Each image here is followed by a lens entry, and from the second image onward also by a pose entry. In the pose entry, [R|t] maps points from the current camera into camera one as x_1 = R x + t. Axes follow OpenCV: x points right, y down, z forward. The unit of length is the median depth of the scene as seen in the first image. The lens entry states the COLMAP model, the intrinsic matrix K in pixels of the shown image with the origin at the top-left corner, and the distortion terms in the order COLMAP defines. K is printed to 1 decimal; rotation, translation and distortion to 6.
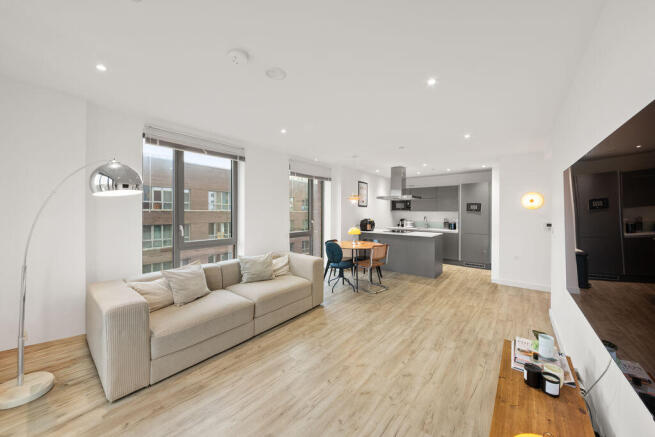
lens RADIAL K [[232.1, 0, 327.5], [0, 232.1, 218.5], [0, 0, 1]] dist [0.018500, 0.000033]
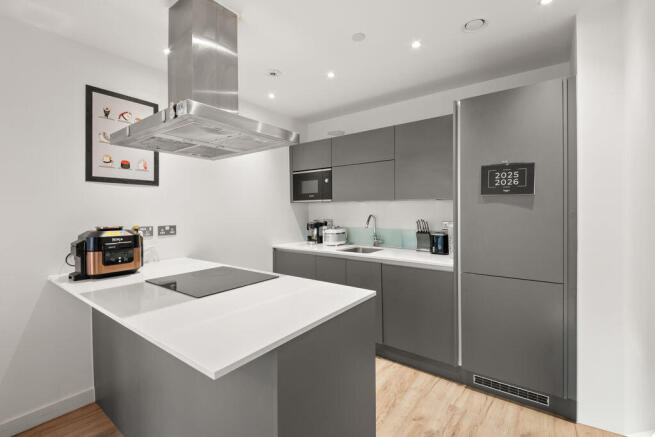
lens RADIAL K [[290.1, 0, 327.5], [0, 290.1, 218.5], [0, 0, 1]] dist [-0.001335, -0.000406]
pose [[0.998681, -0.013425, 0.049550, 0.385092], [0.013472, 0.999909, -0.000611, -0.004547], [-0.049537, 0.001278, 0.998771, 0.647178]]
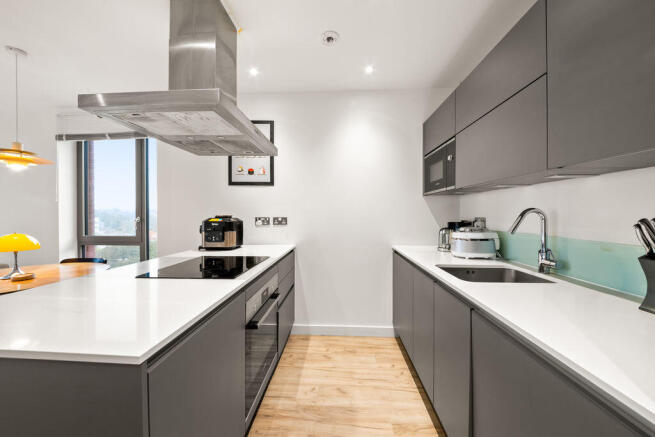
lens RADIAL K [[232.1, 0, 327.5], [0, 232.1, 218.5], [0, 0, 1]] dist [0.018500, 0.000033]
pose [[0.593961, 0.012622, -0.804395, 0.549389], [-0.021091, 0.999778, 0.000114, 0.002357], [0.804218, 0.016898, 0.594095, 0.885964]]
